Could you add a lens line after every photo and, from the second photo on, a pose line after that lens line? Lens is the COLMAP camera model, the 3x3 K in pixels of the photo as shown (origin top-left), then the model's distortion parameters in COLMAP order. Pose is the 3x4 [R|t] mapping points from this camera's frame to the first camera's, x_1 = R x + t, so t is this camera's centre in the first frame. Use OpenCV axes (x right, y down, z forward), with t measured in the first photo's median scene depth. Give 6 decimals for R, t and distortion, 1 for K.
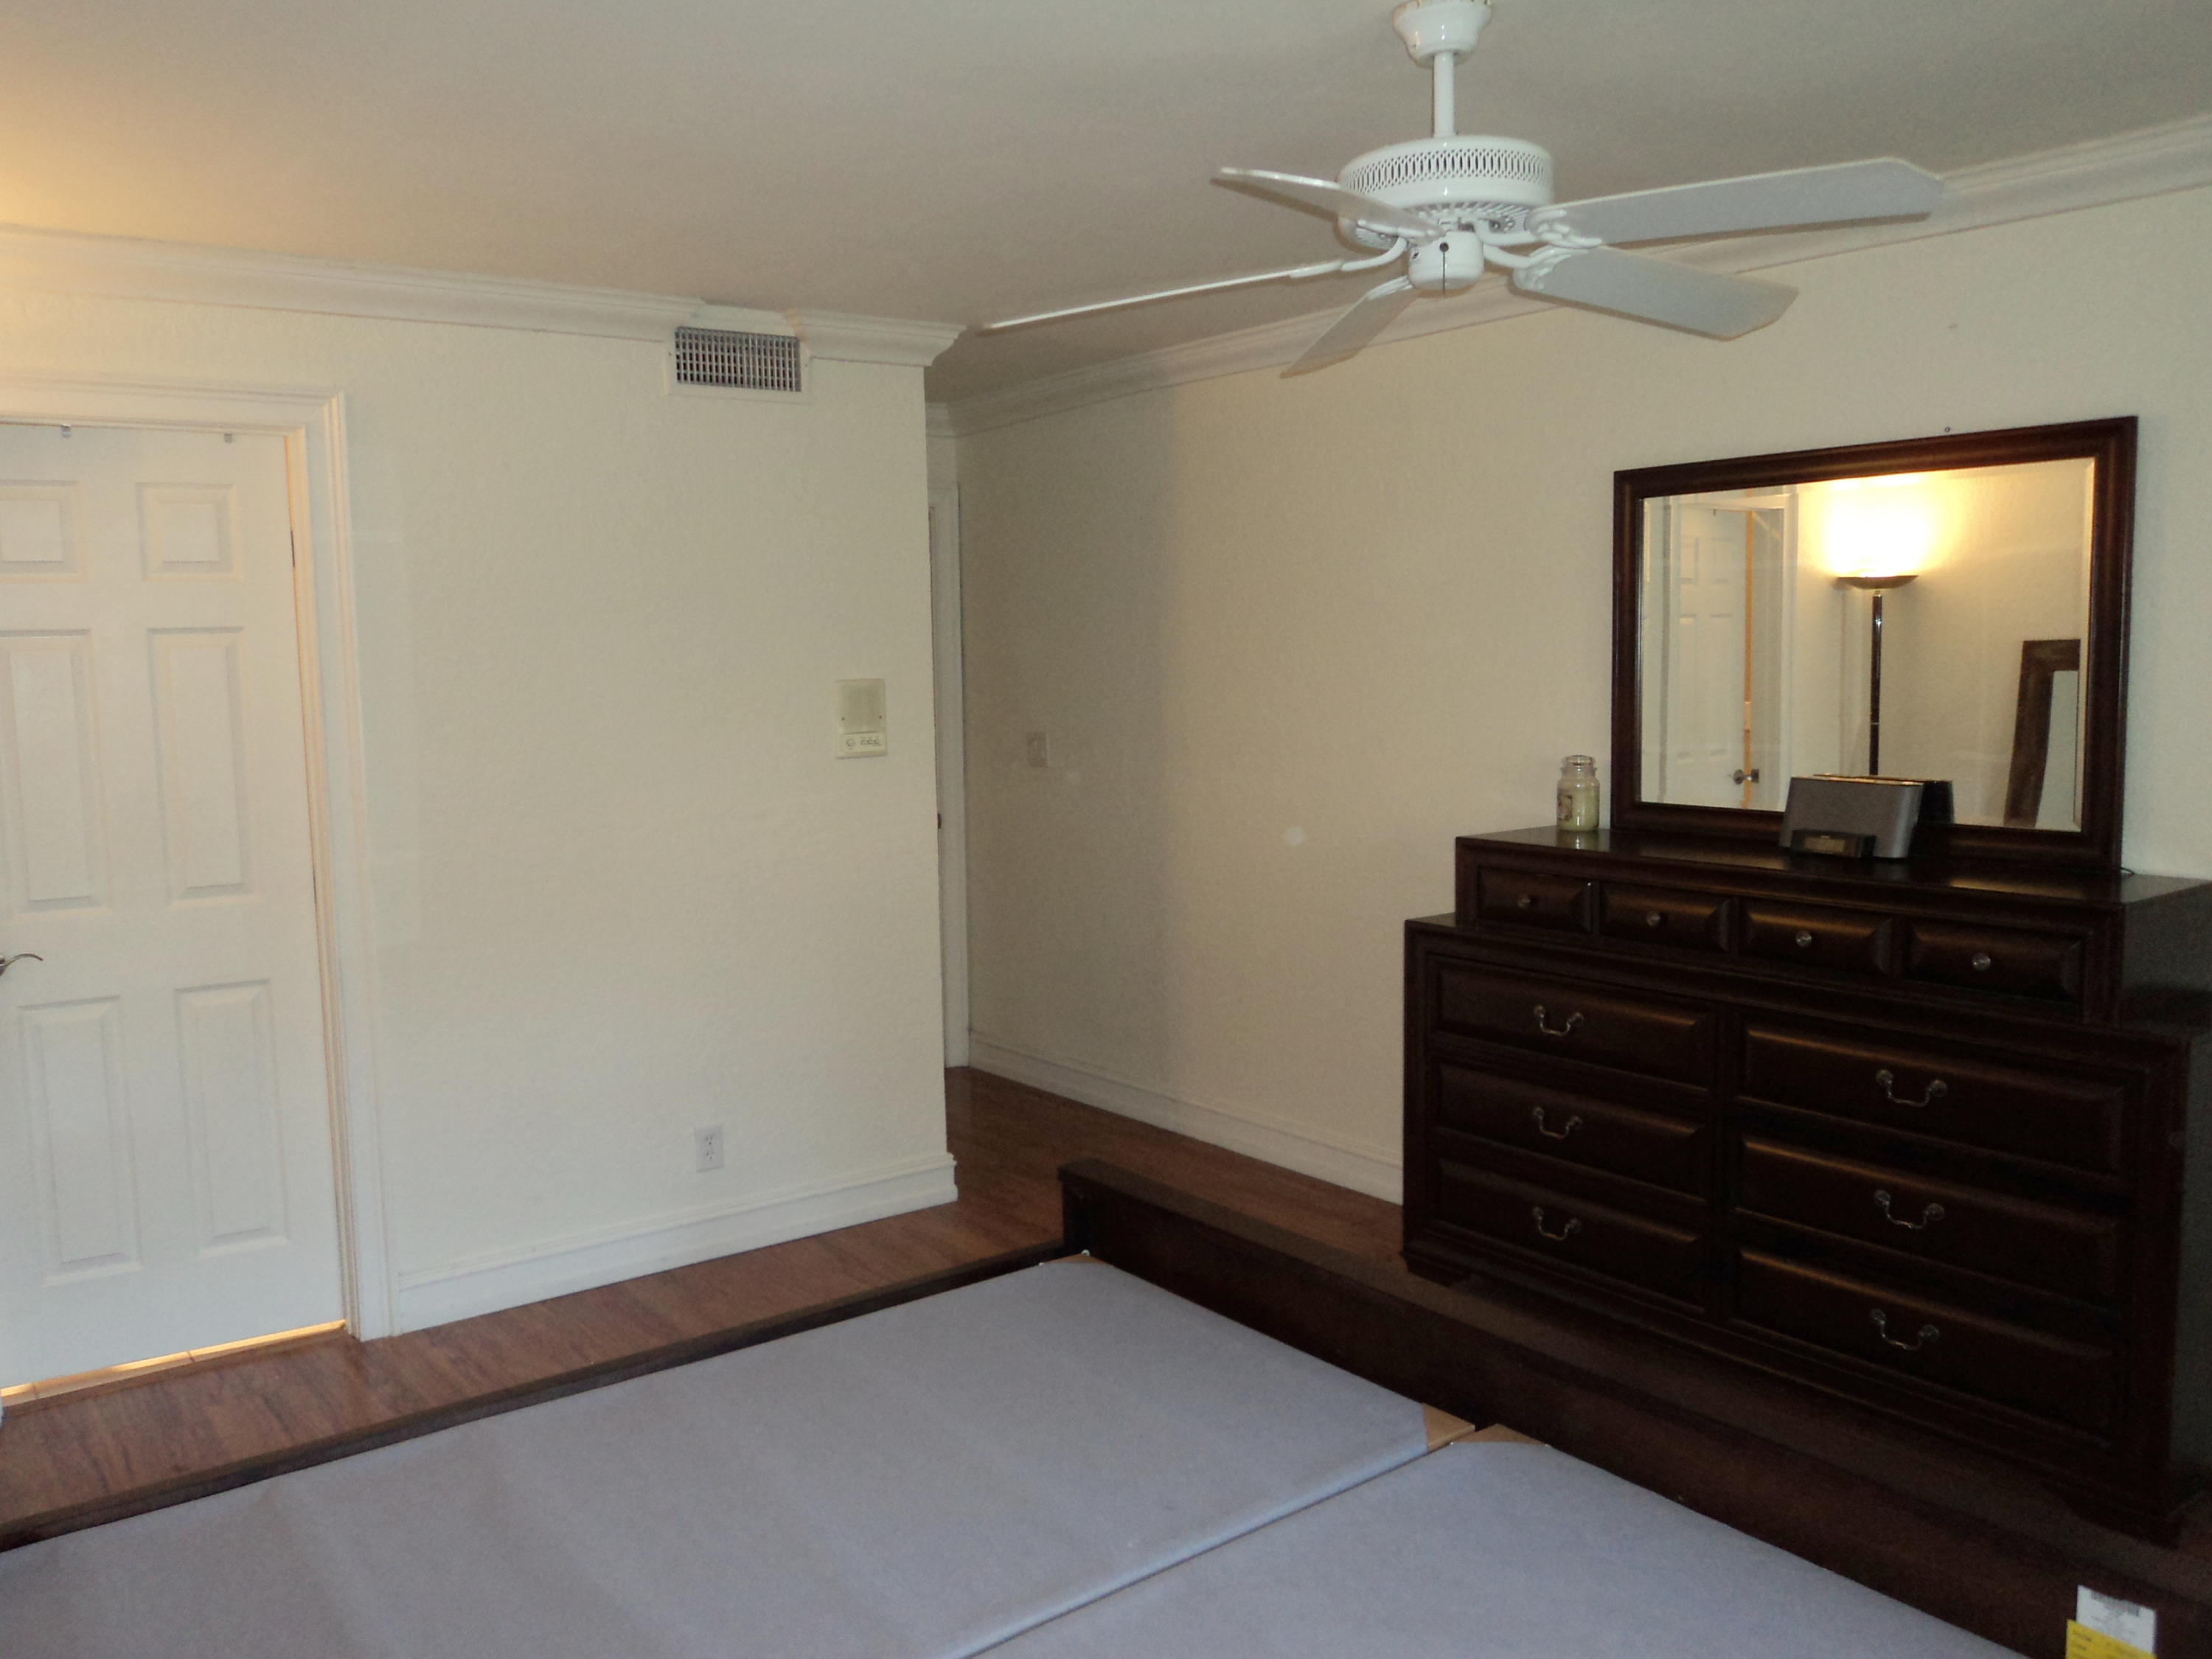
lens RADIAL K [[1790.3, 0, 1096.1], [0, 1790.3, 819.3], [0, 0, 1]] dist [-0.011709, -0.002067]
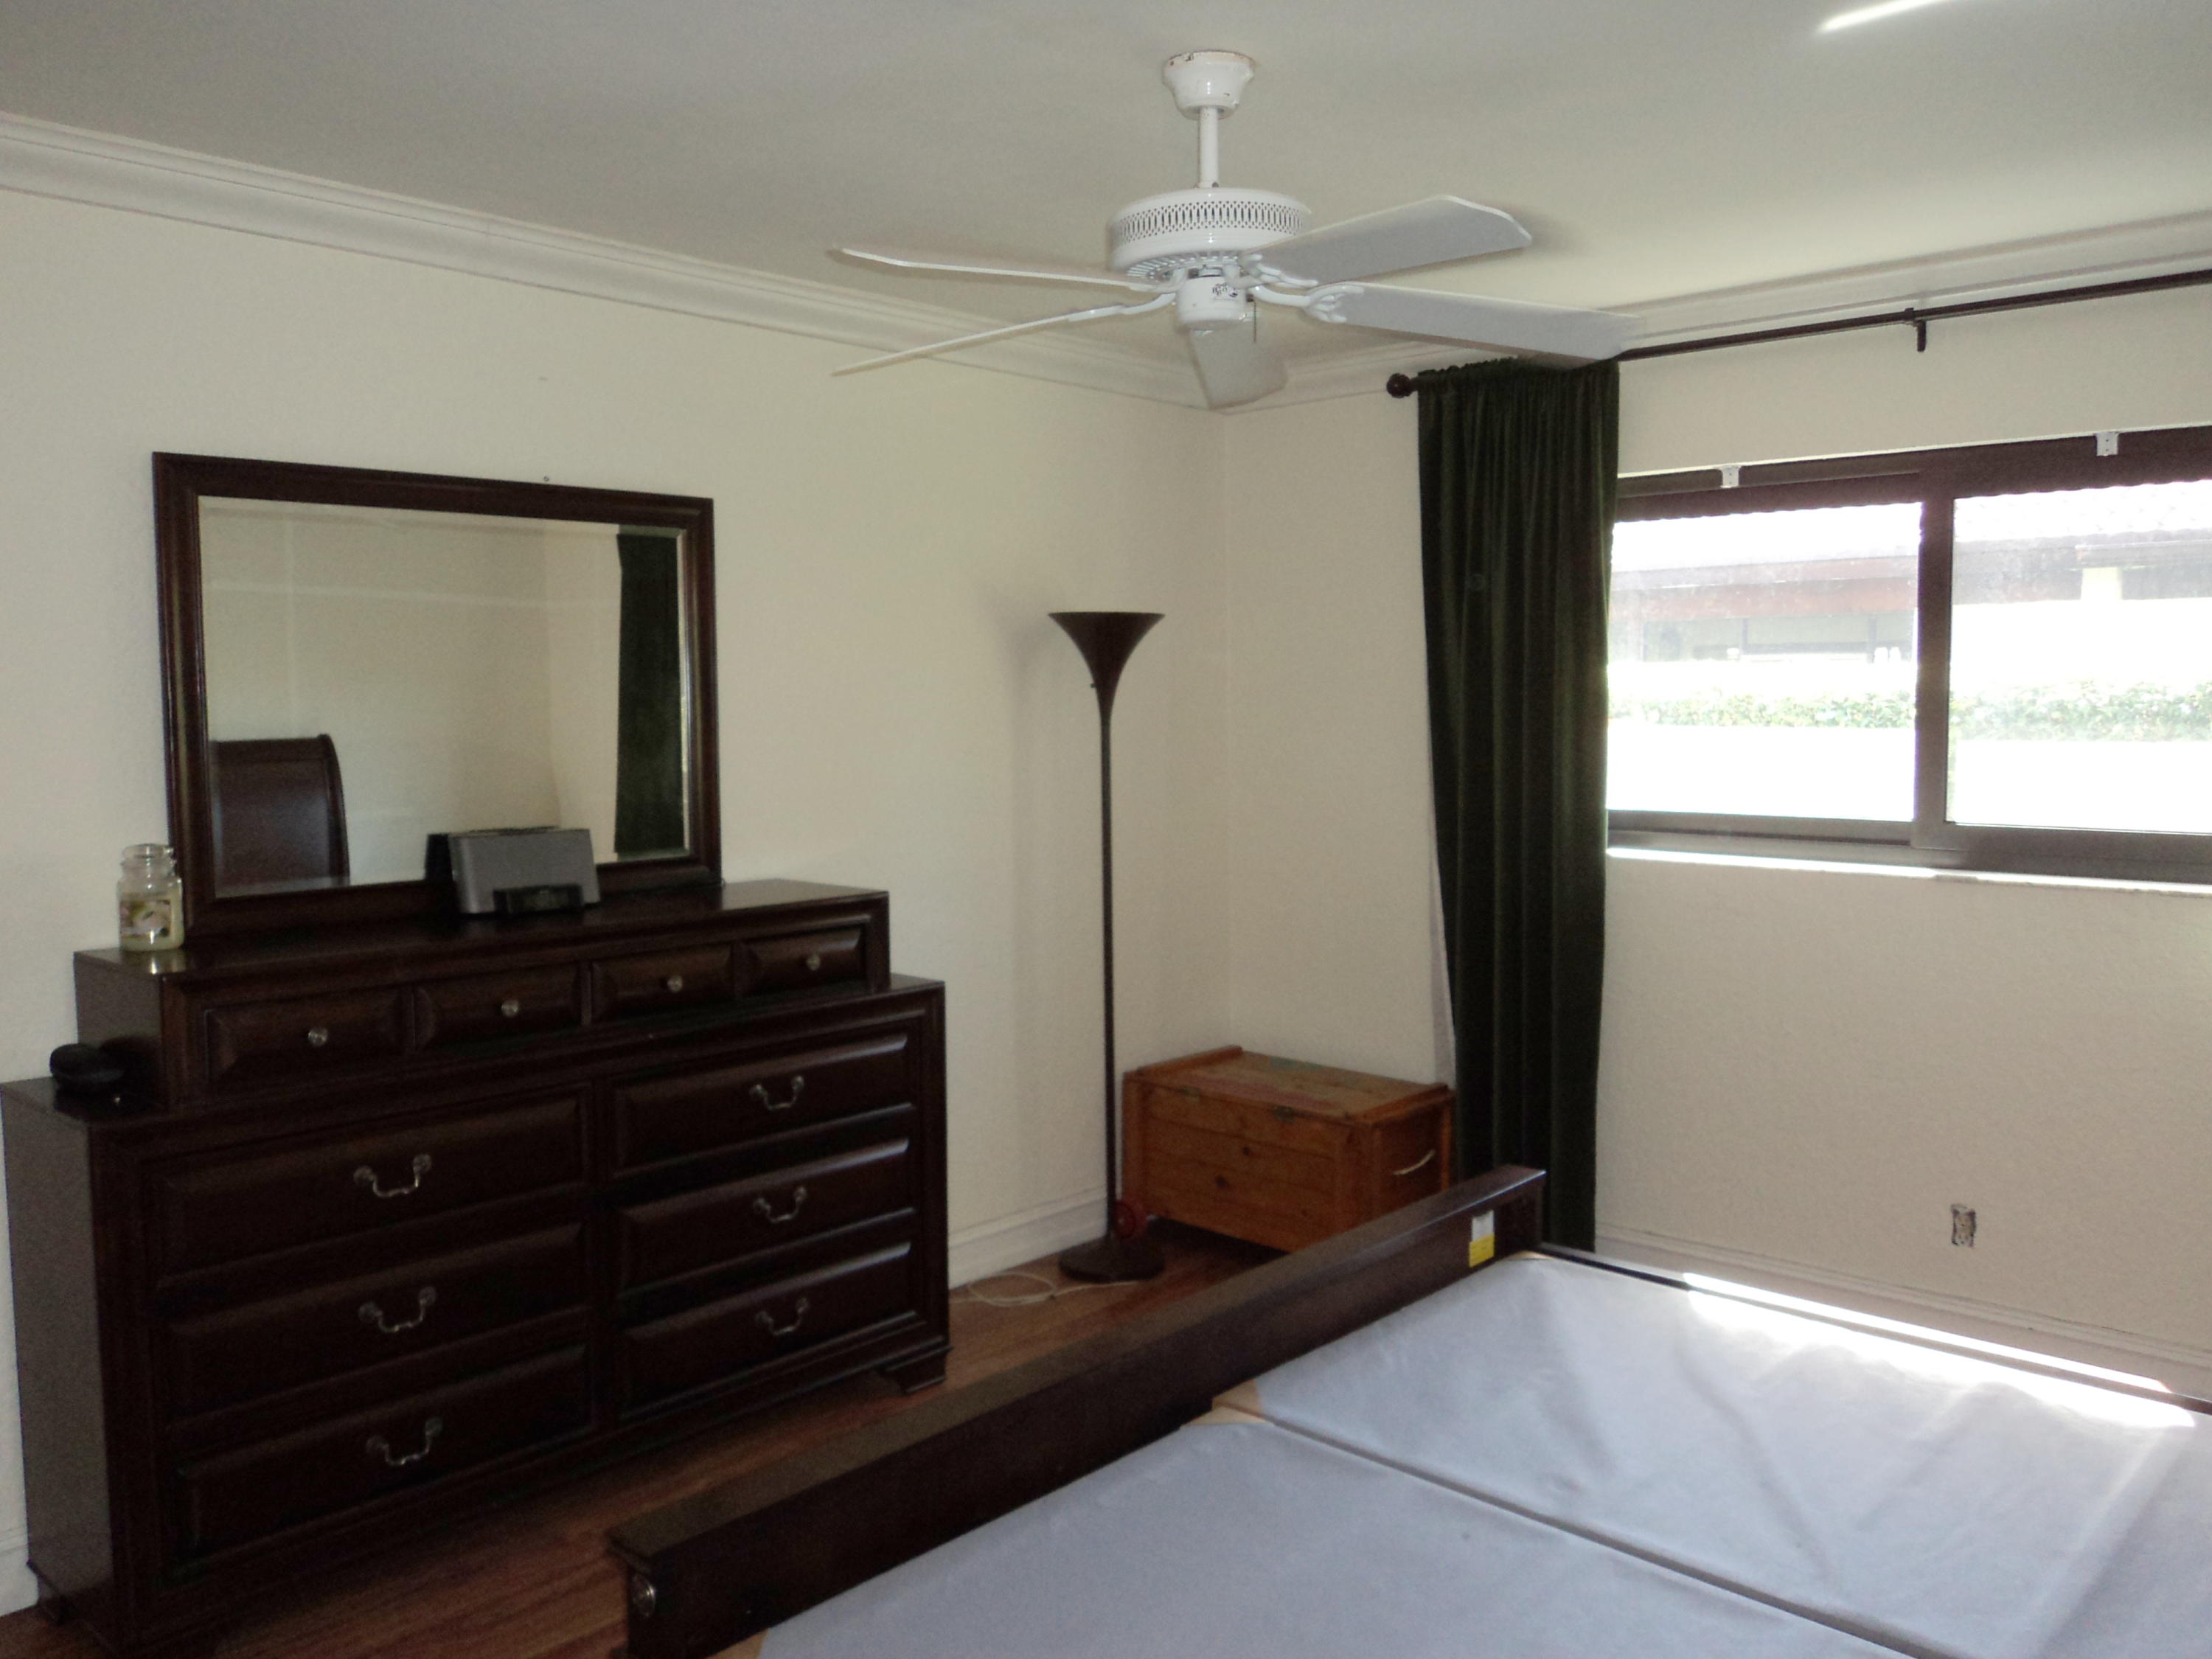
lens RADIAL K [[1790.3, 0, 1096.1], [0, 1790.3, 819.3], [0, 0, 1]] dist [-0.011709, -0.002067]
pose [[-0.181152, -0.051044, 0.982130, -0.622852], [0.107513, 0.991639, 0.071369, -0.069838], [-0.977561, 0.118520, -0.174149, 0.948326]]
